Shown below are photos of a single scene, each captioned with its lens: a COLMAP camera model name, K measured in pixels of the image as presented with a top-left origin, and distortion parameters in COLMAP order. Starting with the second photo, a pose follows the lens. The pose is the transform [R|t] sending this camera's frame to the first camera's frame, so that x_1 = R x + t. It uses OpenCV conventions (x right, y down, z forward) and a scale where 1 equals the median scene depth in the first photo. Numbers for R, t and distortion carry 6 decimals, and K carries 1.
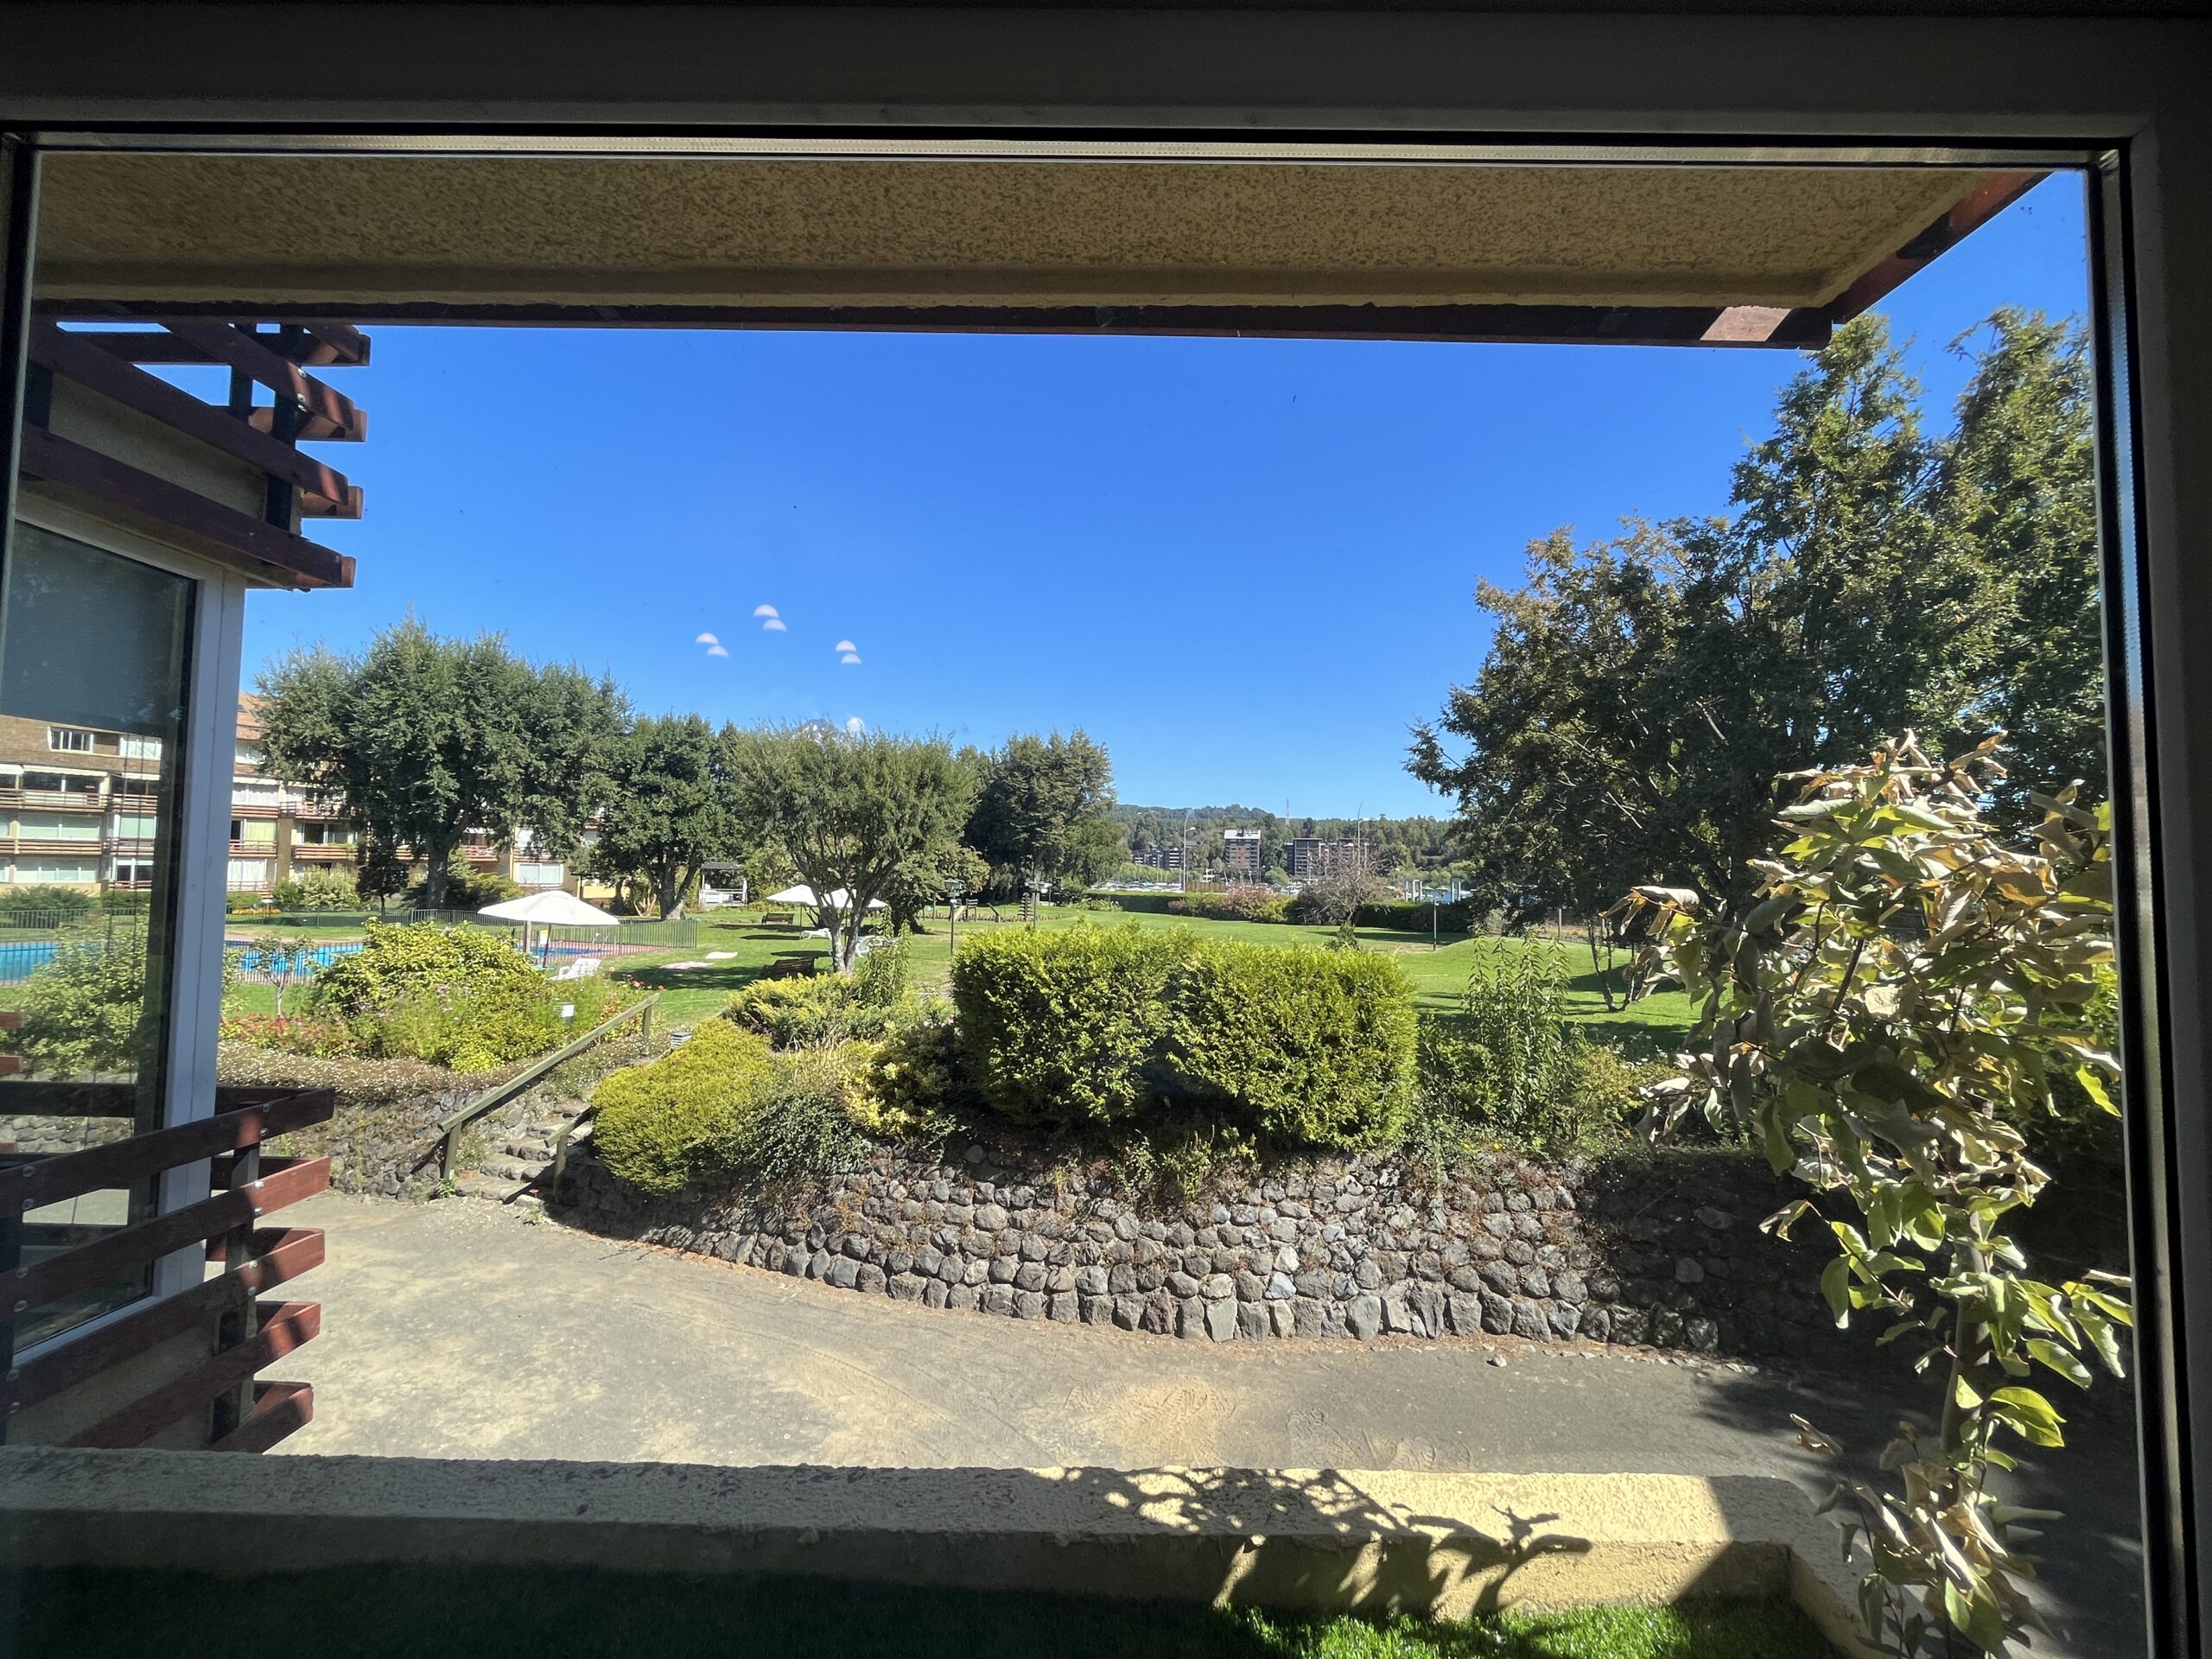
lens RADIAL K [[898.3, 0, 1097.2], [0, 898.3, 827.6], [0, 0, 1]] dist [-0.004734, -0.000694]
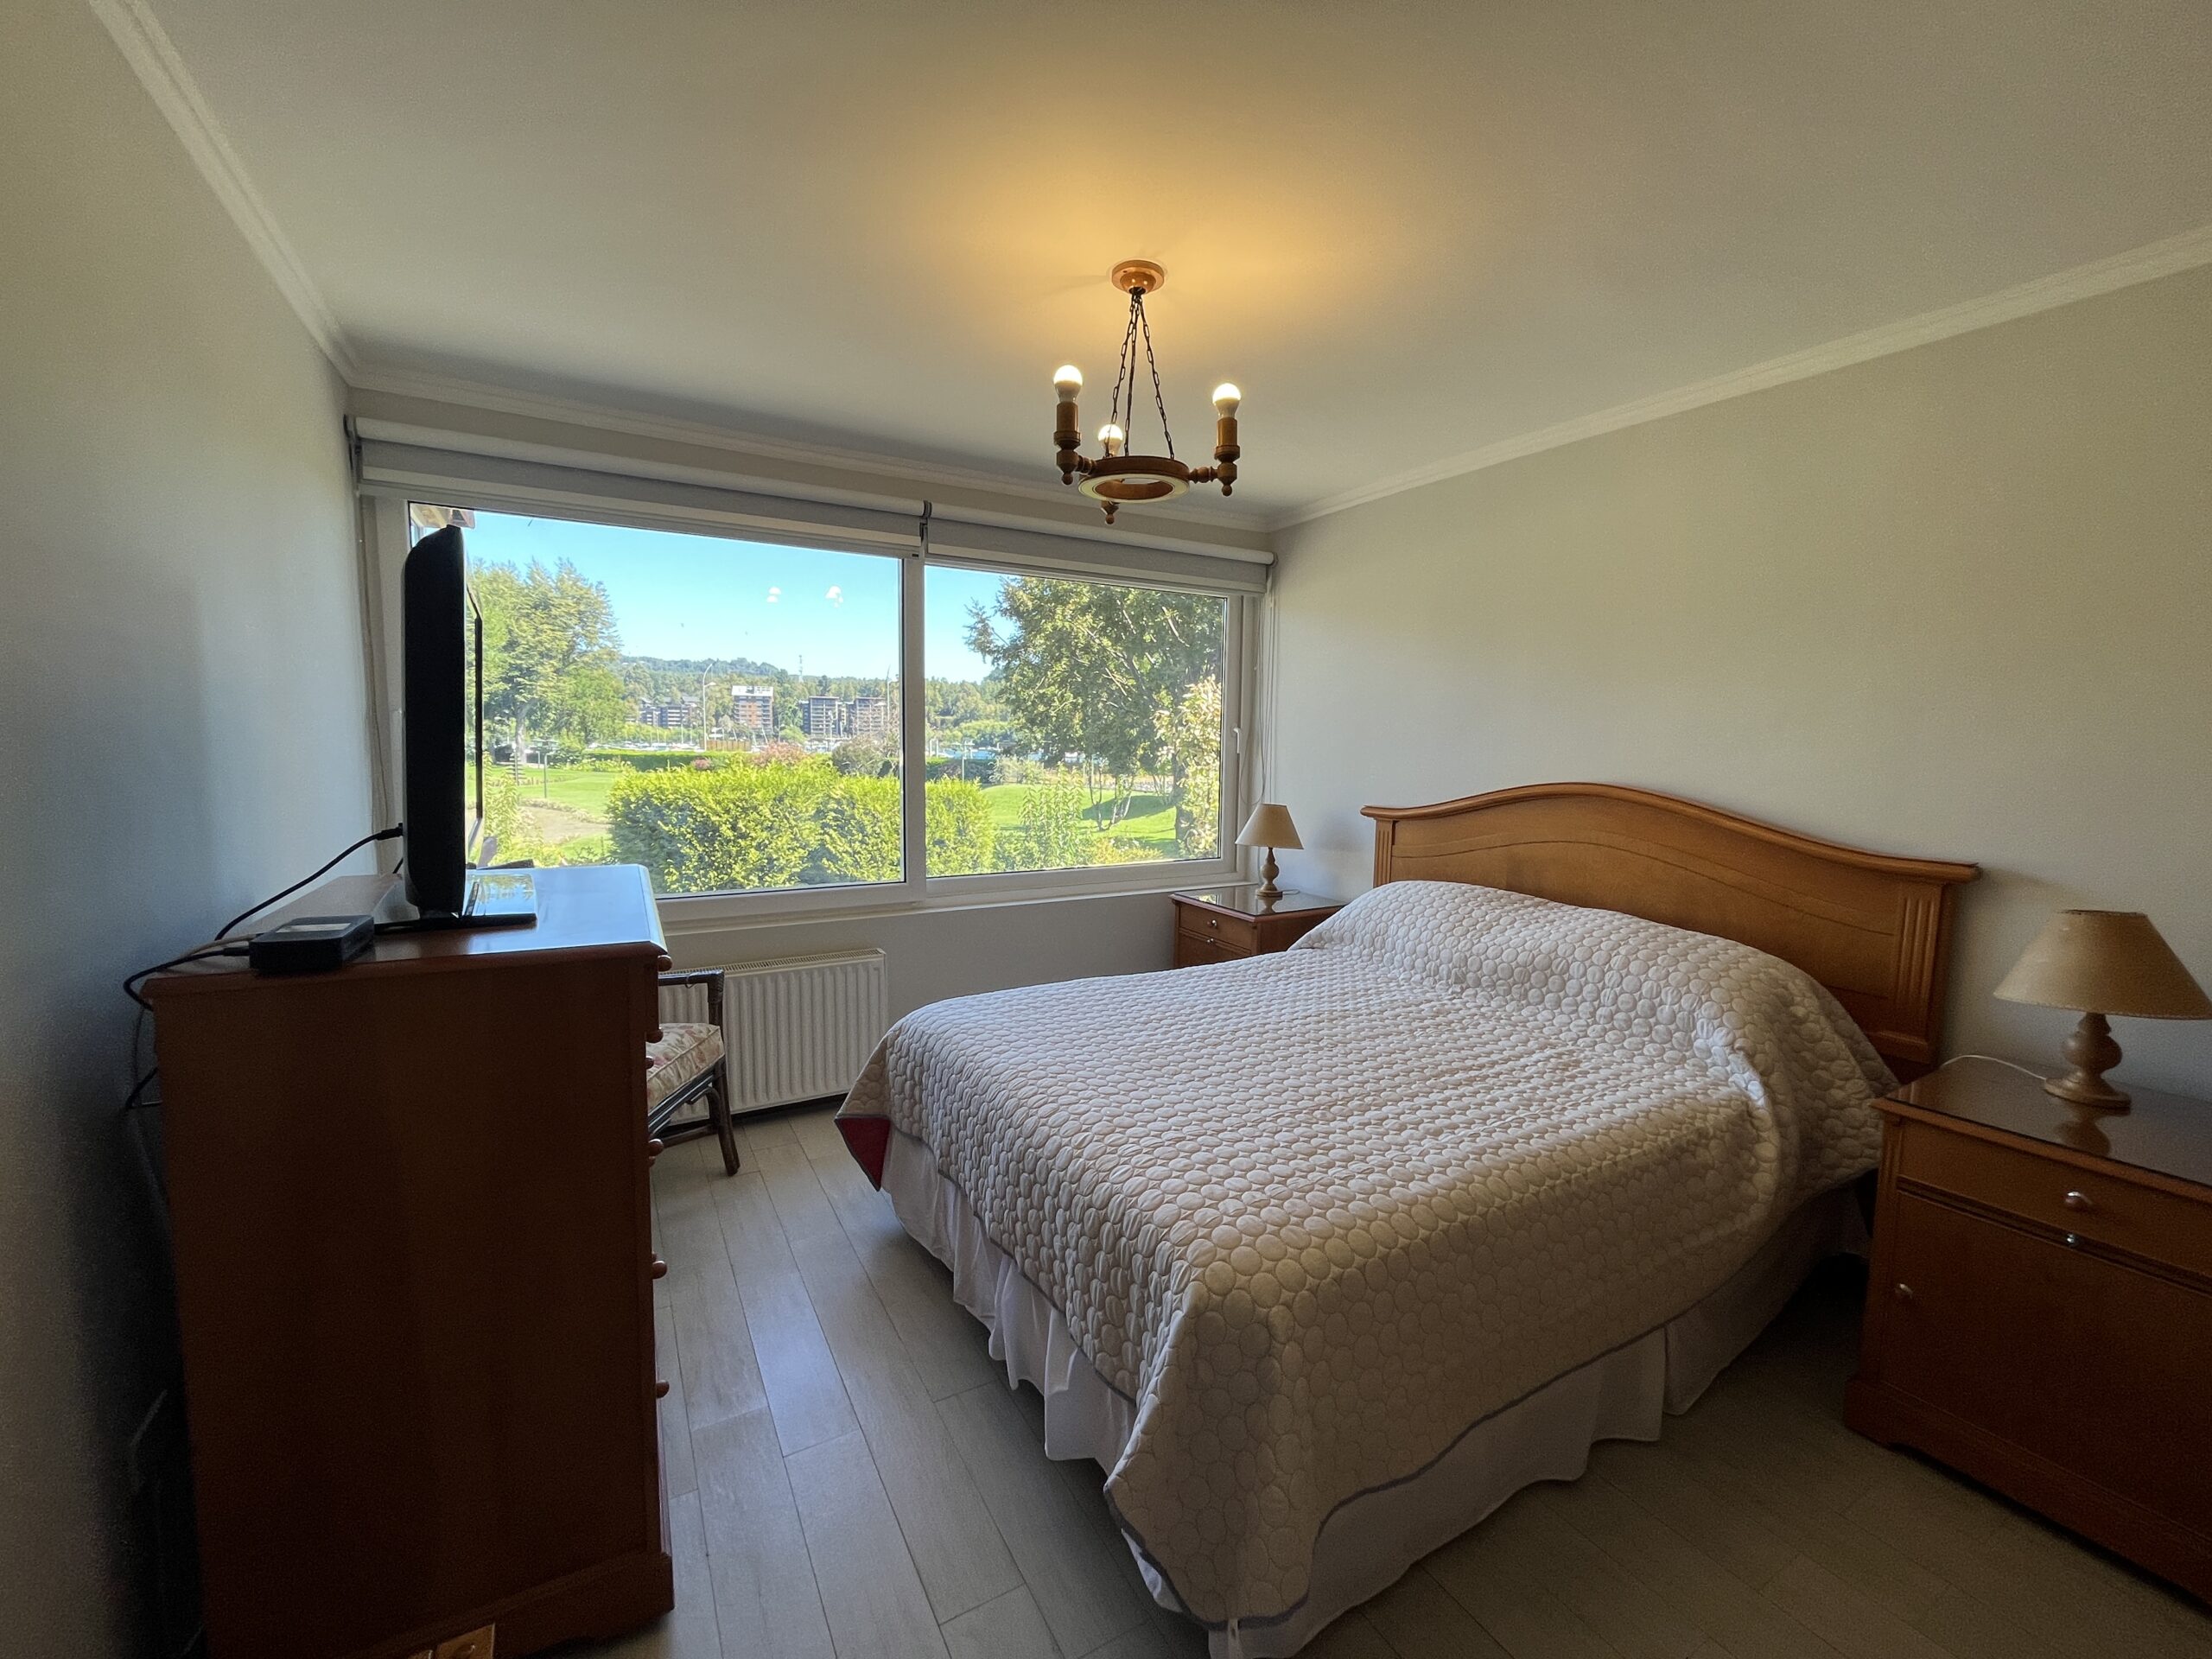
lens RADIAL K [[898.3, 0, 1103.9], [0, 898.3, 827.7], [0, 0, 1]] dist [-0.004734, -0.000694]
pose [[0.861646, -0.052089, 0.504830, -0.133152], [-0.027132, 0.988569, 0.148310, -0.001849], [-0.506785, -0.141488, 0.850383, -0.192554]]
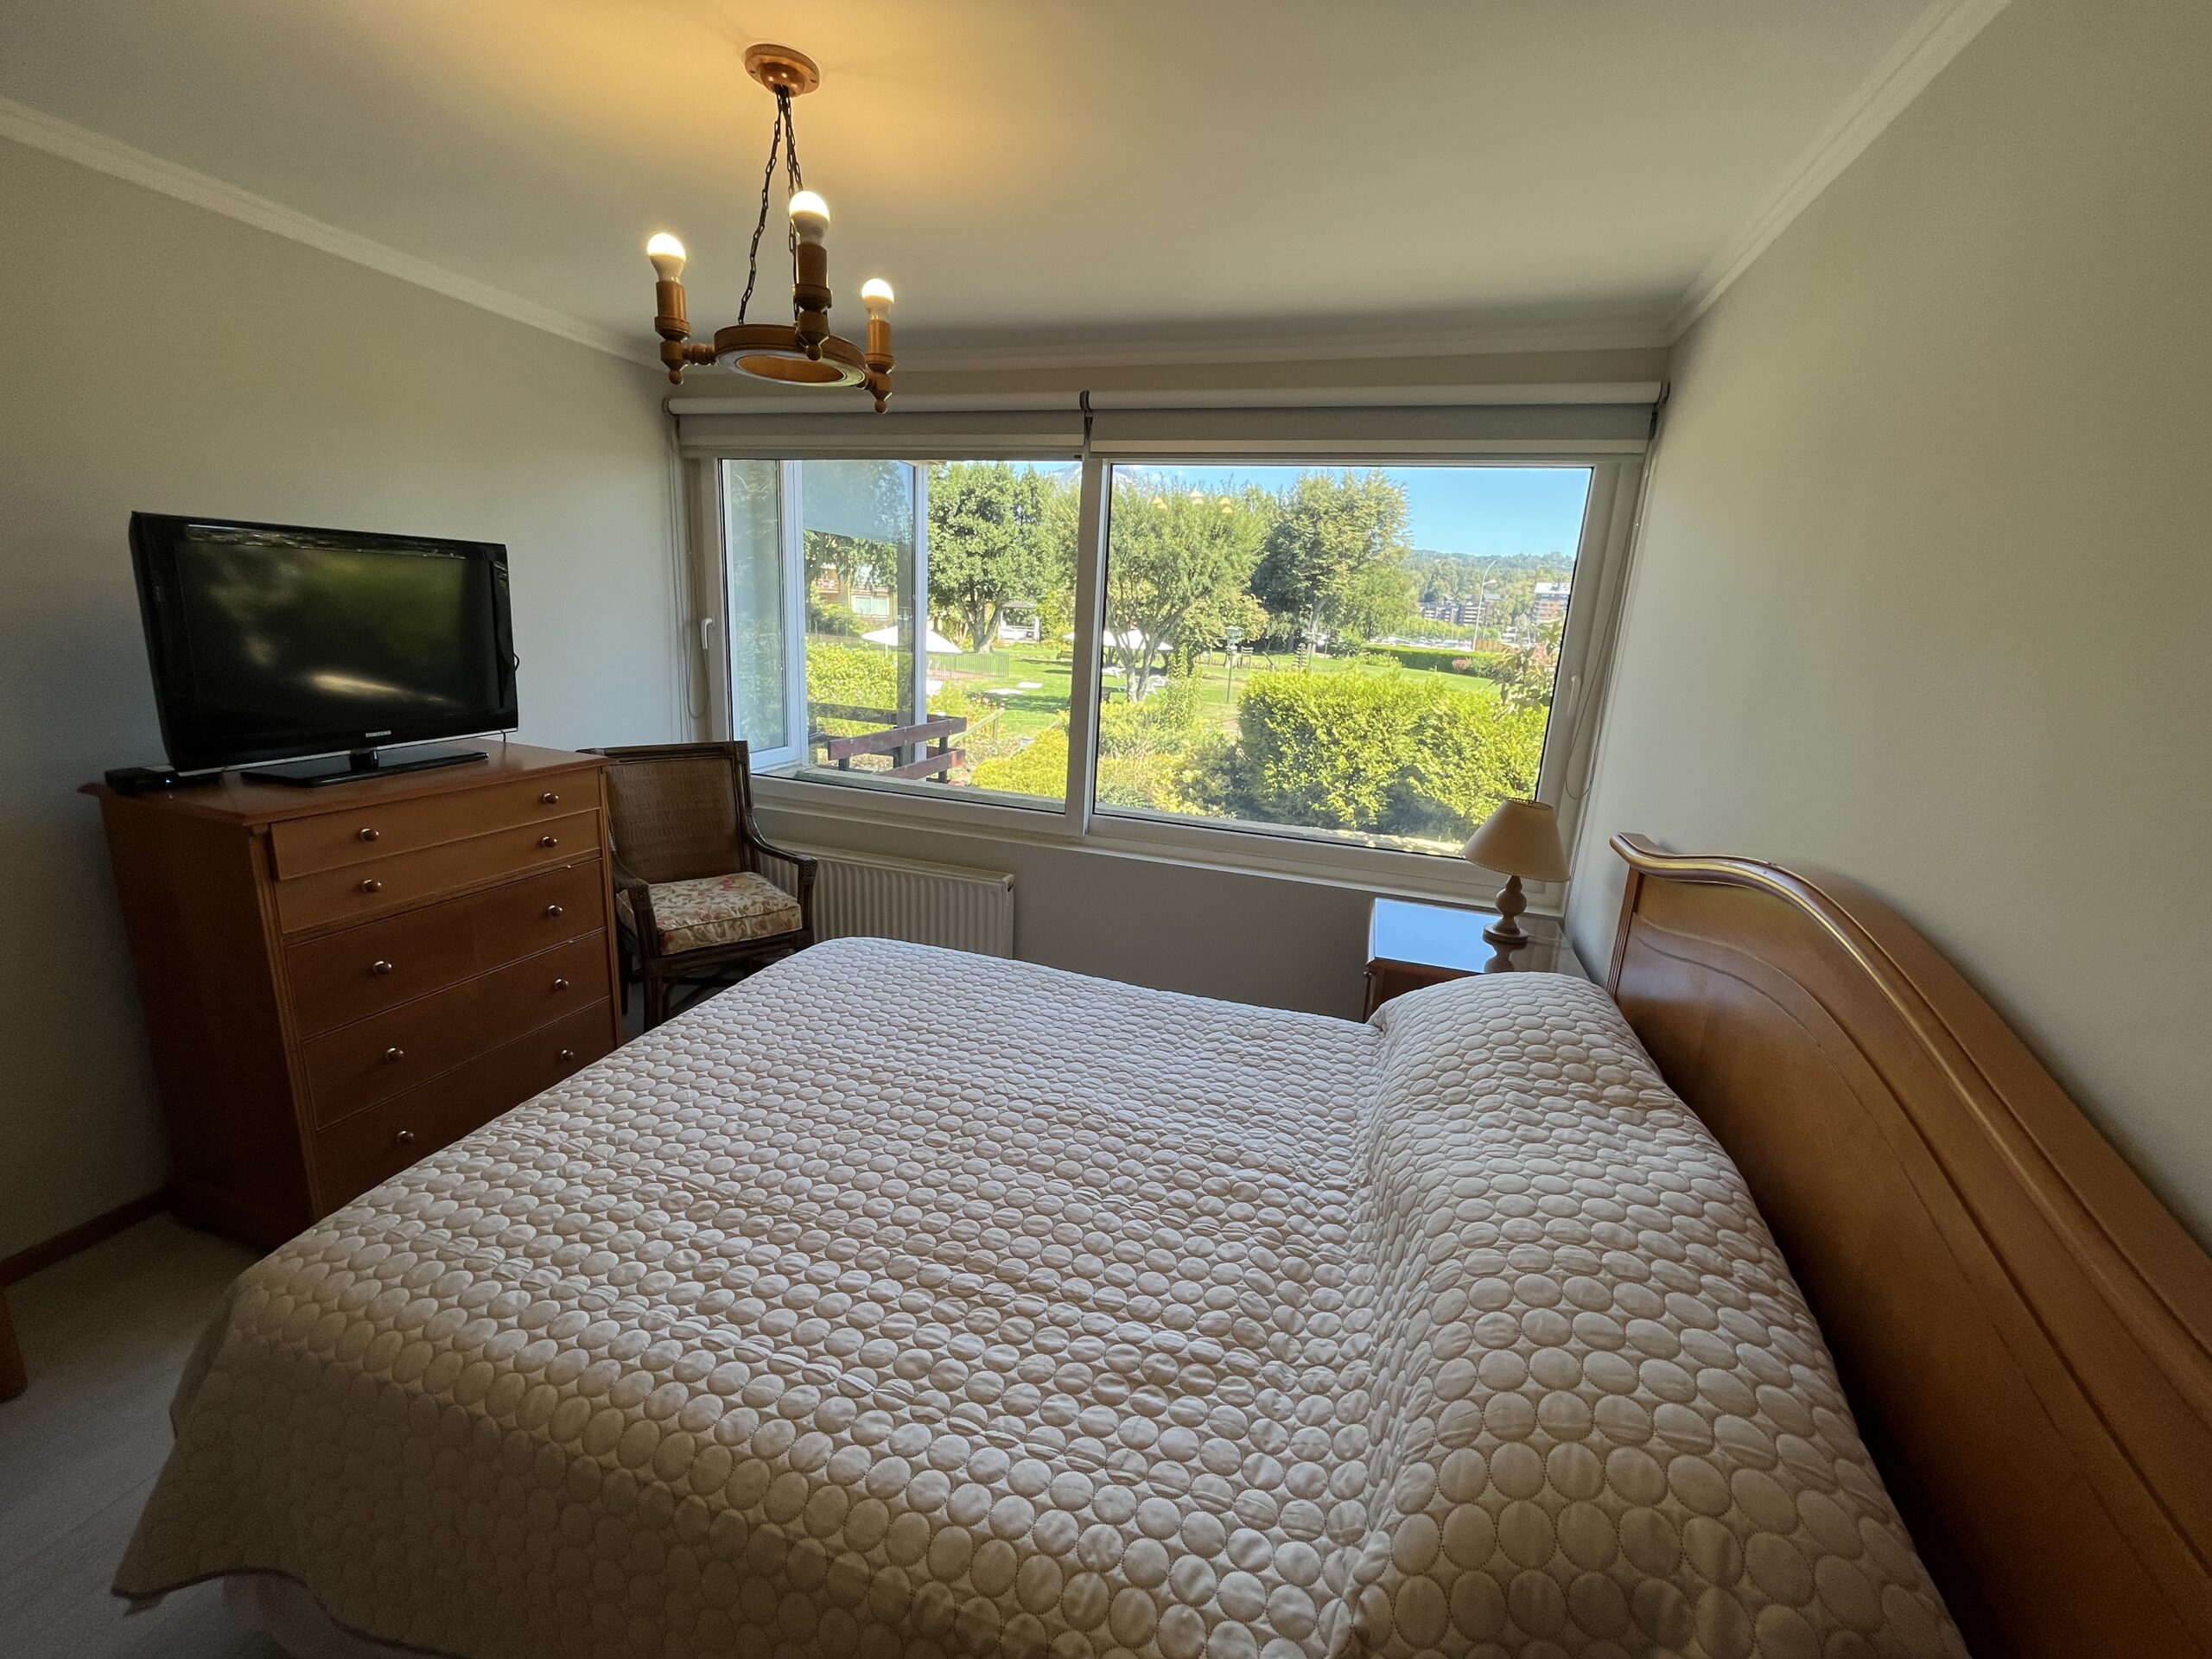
lens RADIAL K [[898.3, 0, 1096.4], [0, 898.3, 826.6], [0, 0, 1]] dist [-0.004734, -0.000694]
pose [[0.954404, 0.105972, -0.279075, 0.010978], [-0.025625, 0.960501, 0.277094, -0.010842], [0.297416, -0.257308, 0.919422, -0.172358]]
